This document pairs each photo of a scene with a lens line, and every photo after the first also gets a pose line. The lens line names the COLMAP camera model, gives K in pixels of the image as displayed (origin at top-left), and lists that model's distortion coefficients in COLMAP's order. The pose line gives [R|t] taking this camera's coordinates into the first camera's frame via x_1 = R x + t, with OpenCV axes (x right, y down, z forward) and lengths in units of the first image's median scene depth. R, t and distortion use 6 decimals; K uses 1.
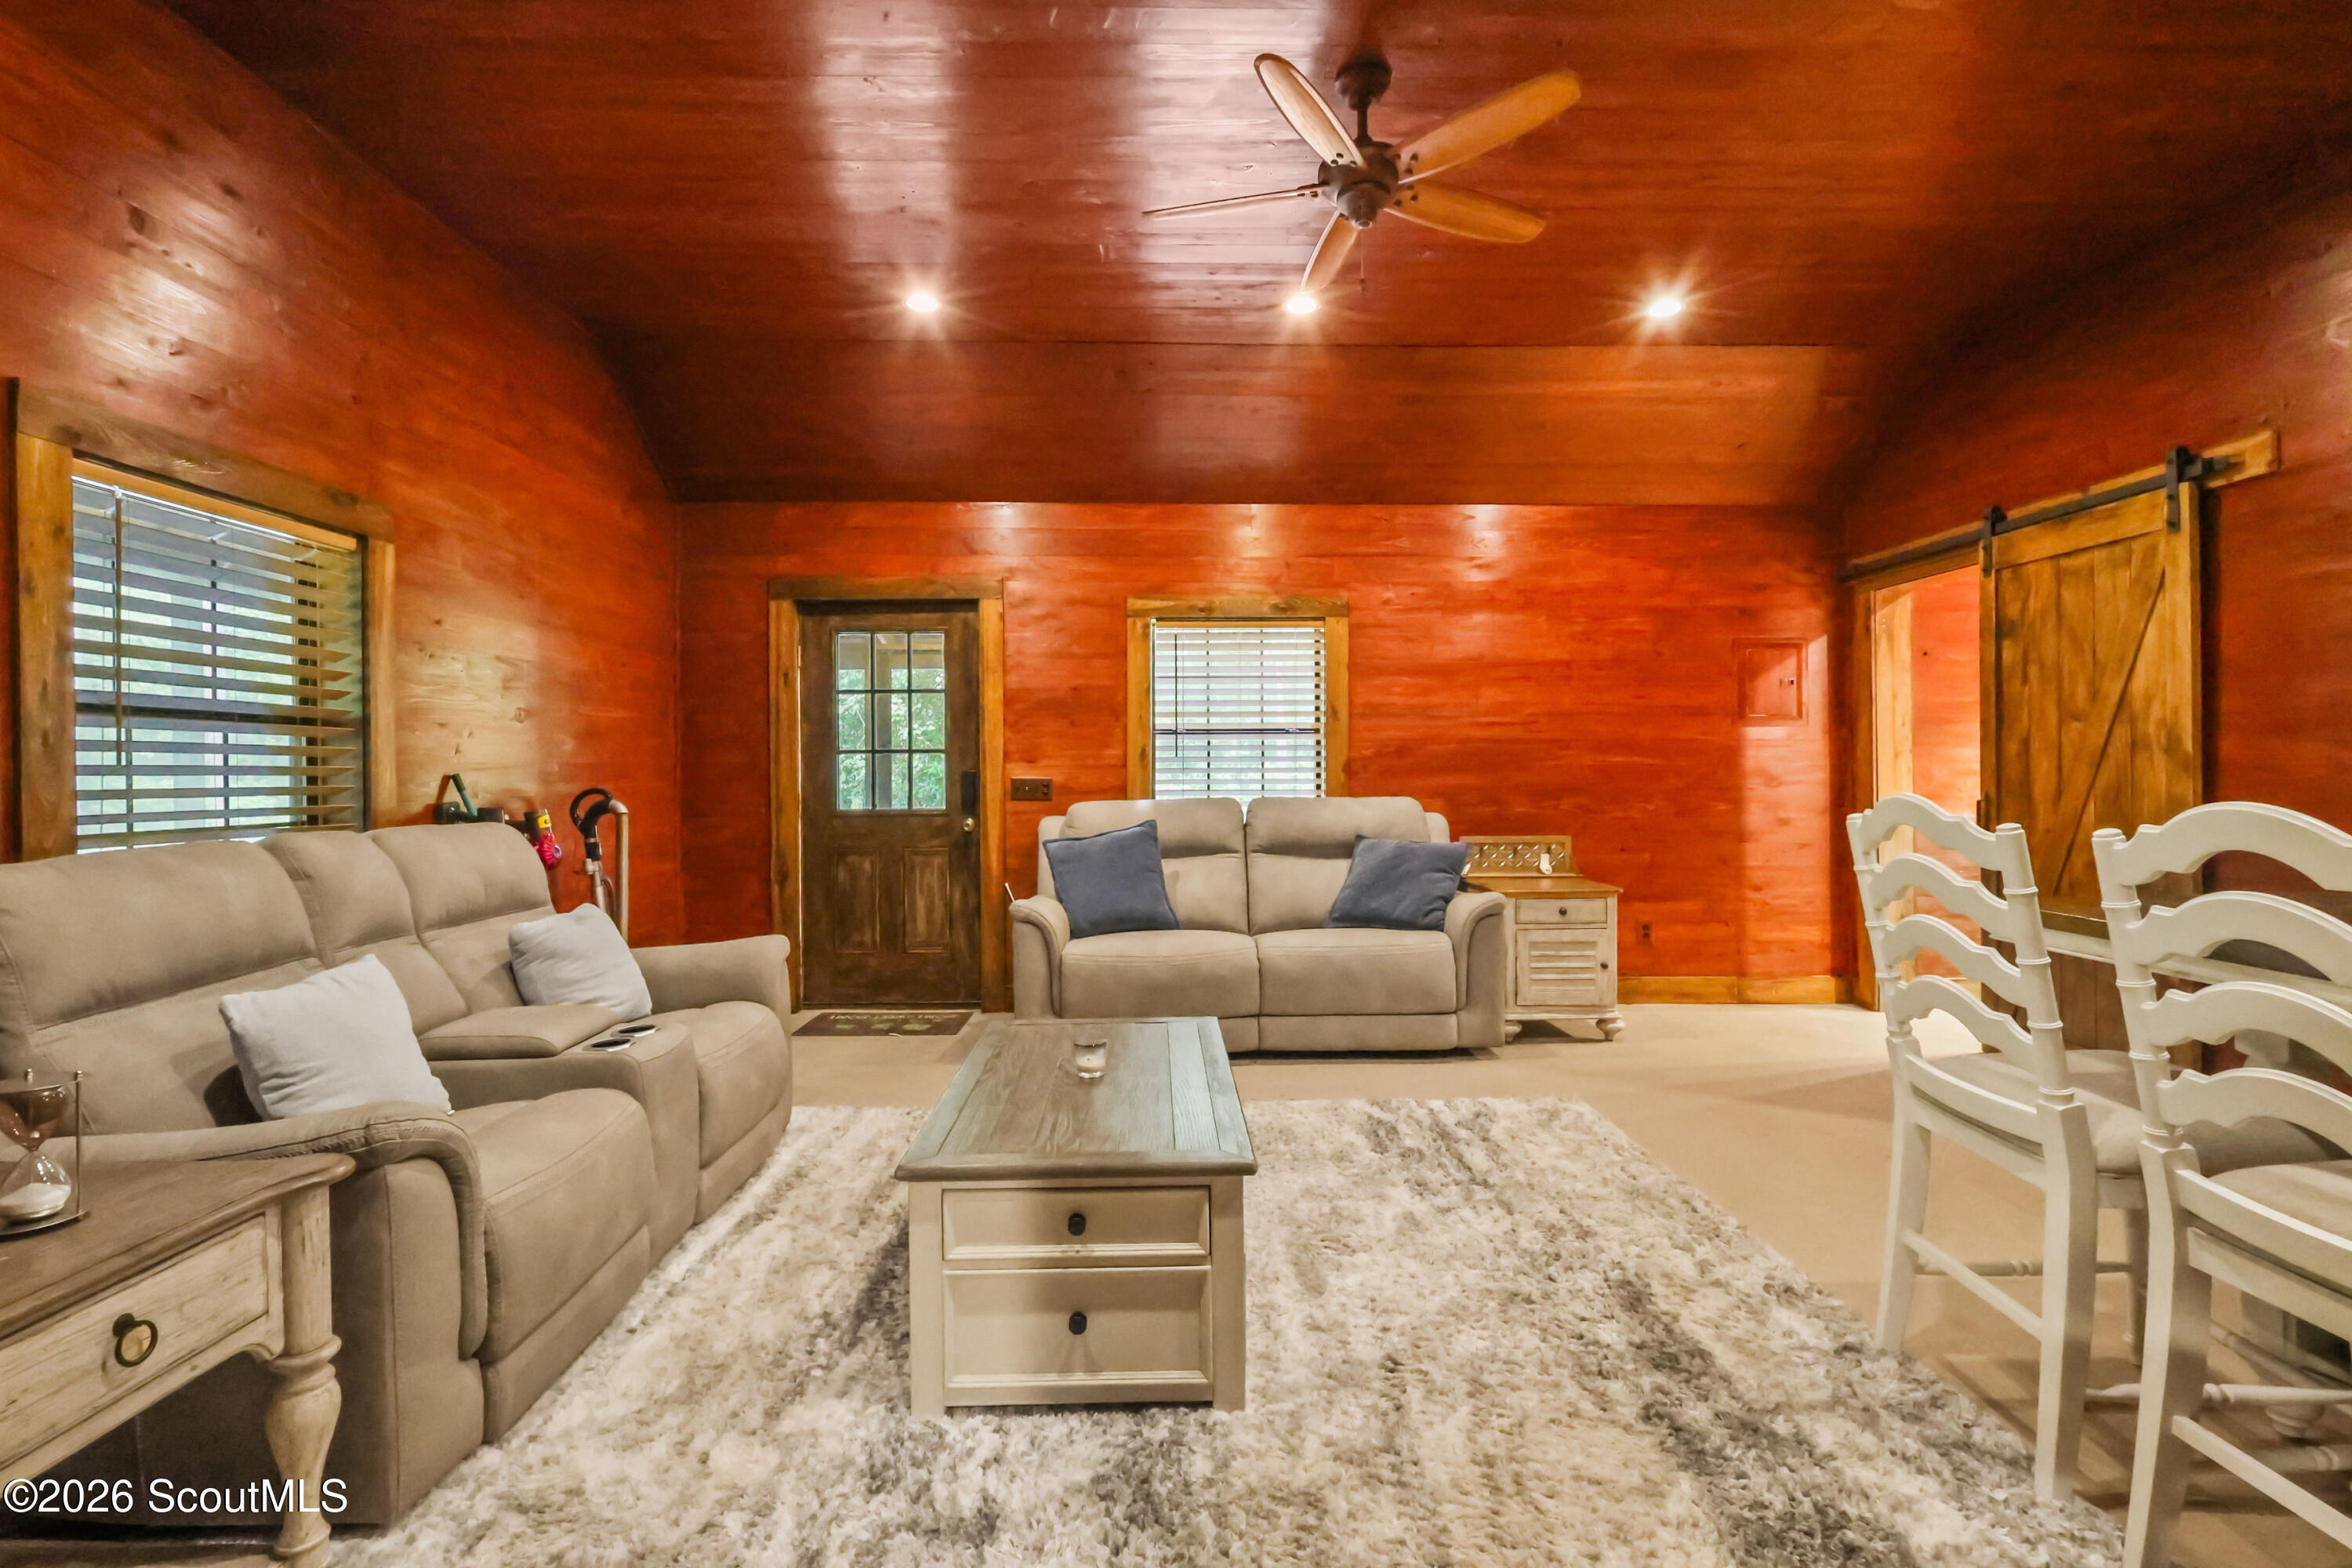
lens RADIAL K [[1086.8, 0, 1175.6], [0, 1086.8, 785.3], [0, 0, 1]] dist [0.000708, -0.000154]
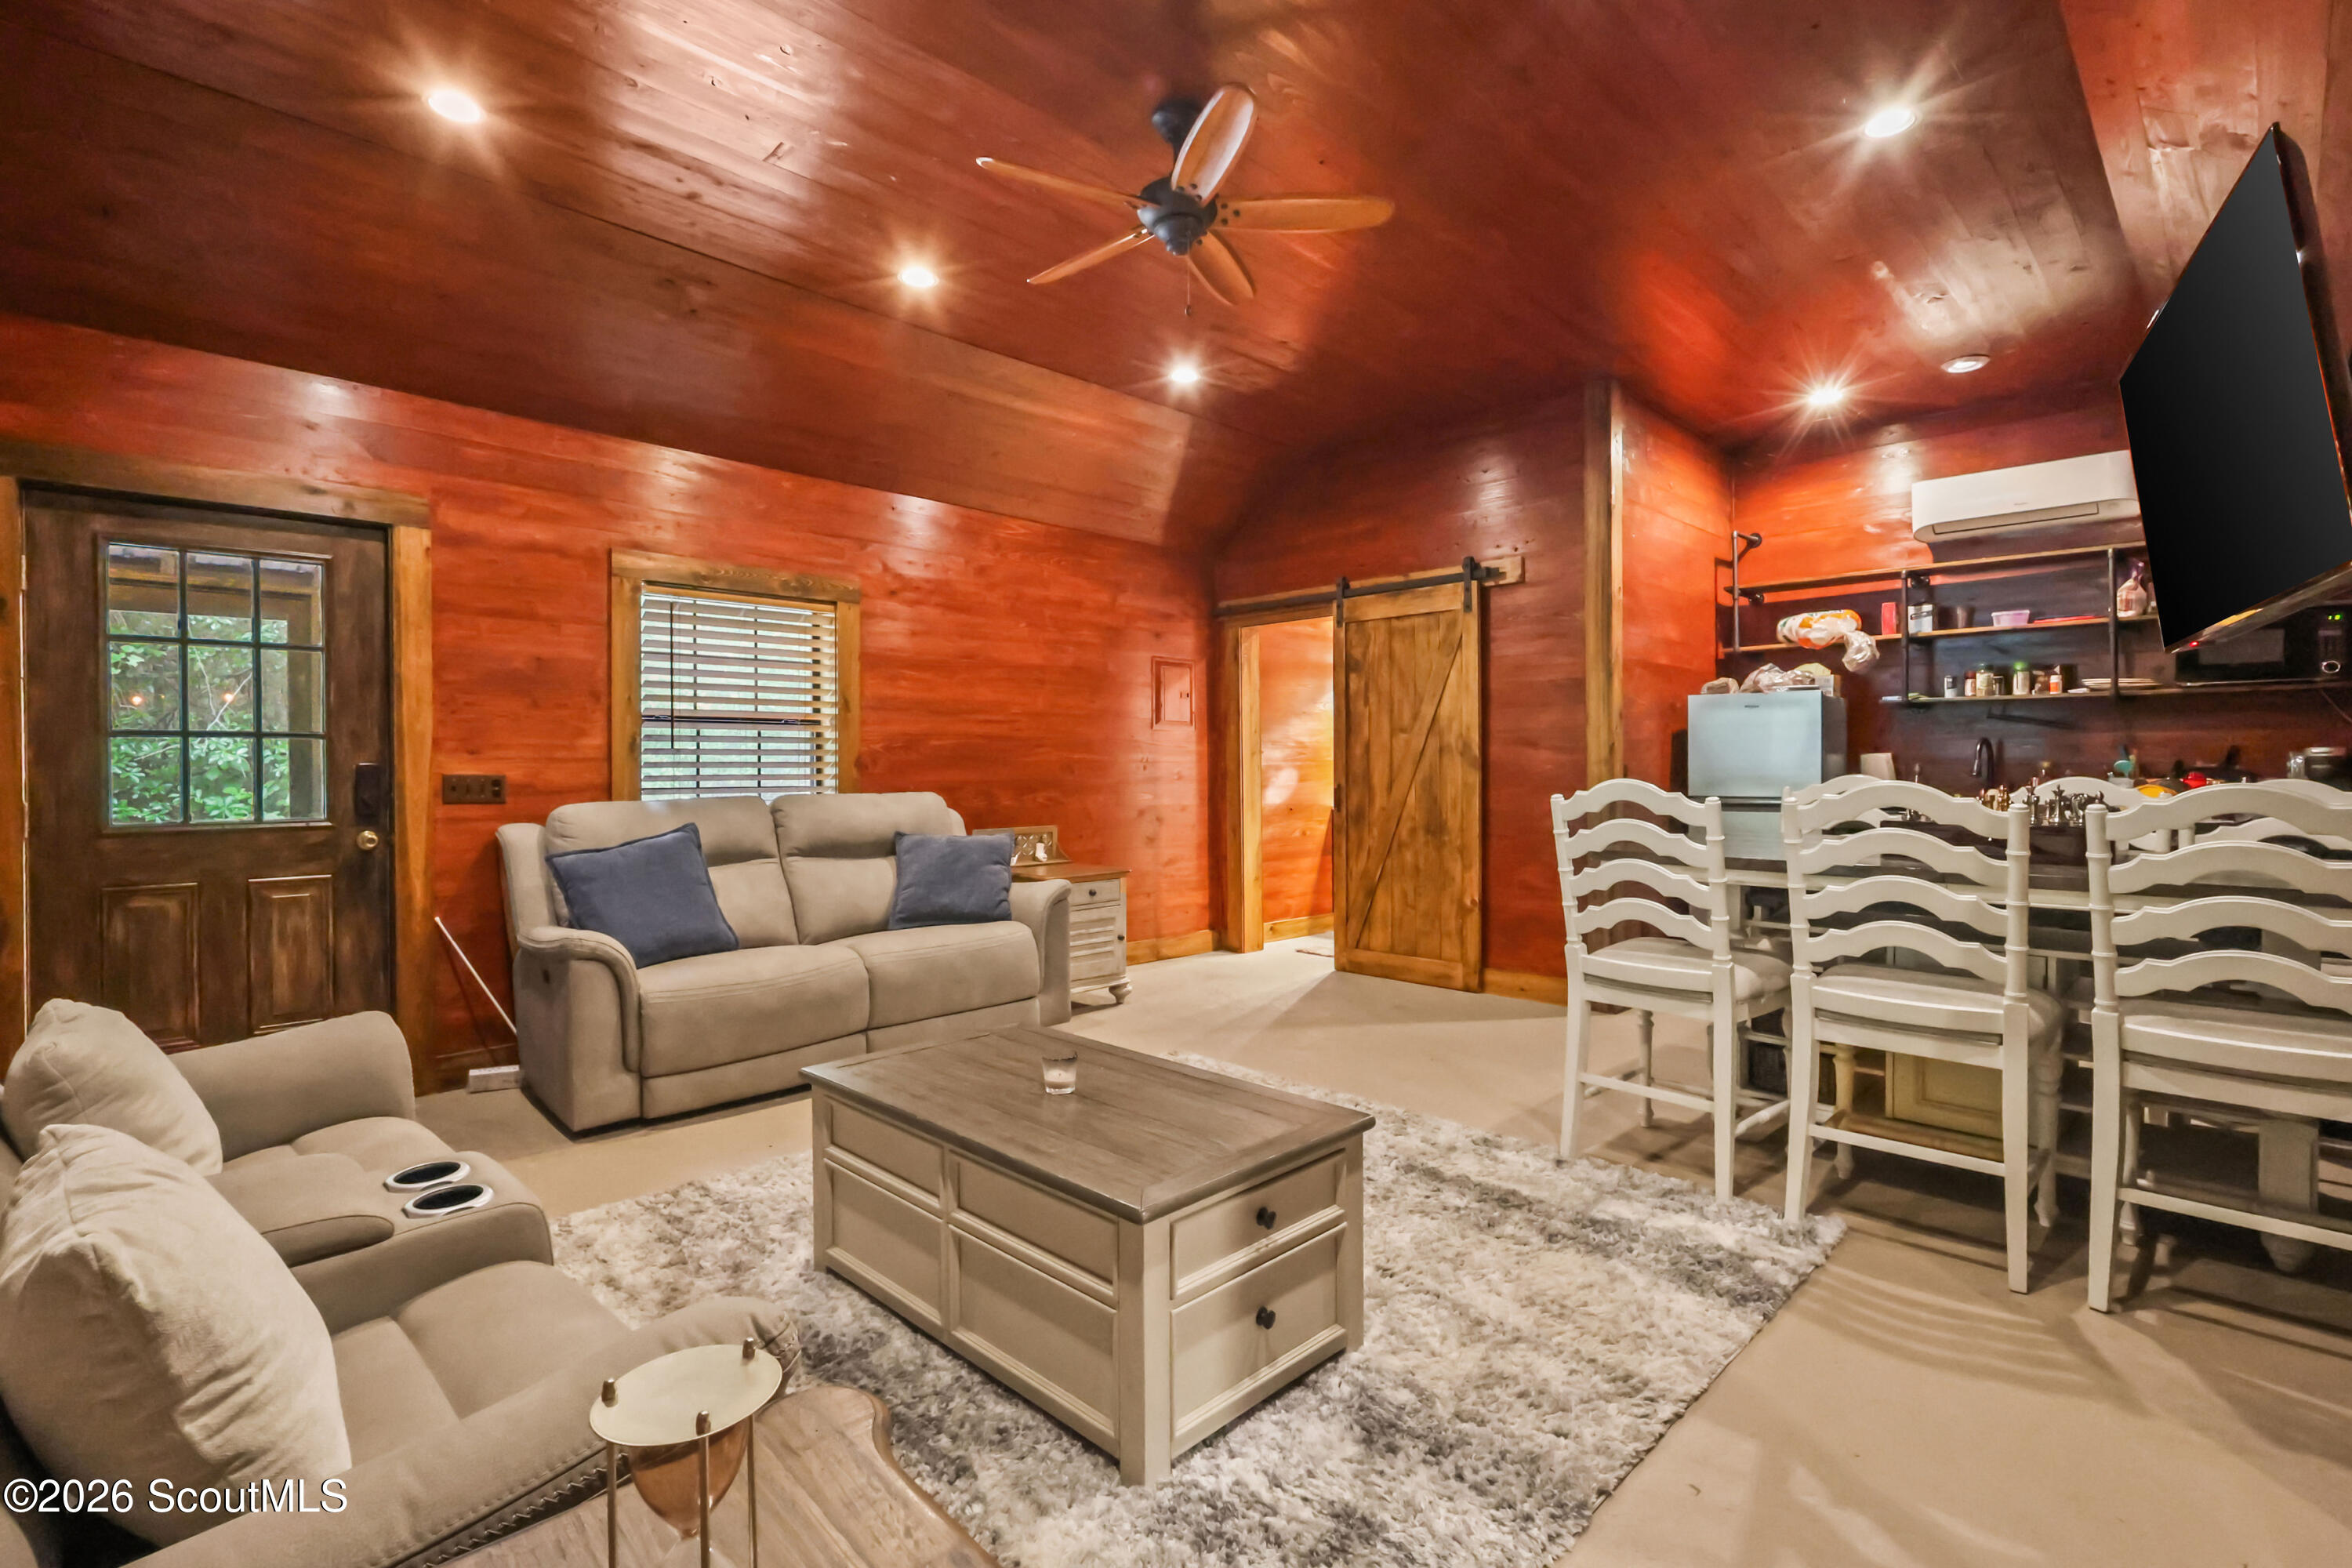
lens RADIAL K [[1086.8, 0, 1176.2], [0, 1086.8, 775.6], [0, 0, 1]] dist [0.000708, -0.000154]
pose [[0.718364, -0.003322, 0.695660, -0.357384], [0.007948, 0.999963, -0.003432, 0.000939], [-0.695622, 0.007995, 0.718363, 0.144797]]
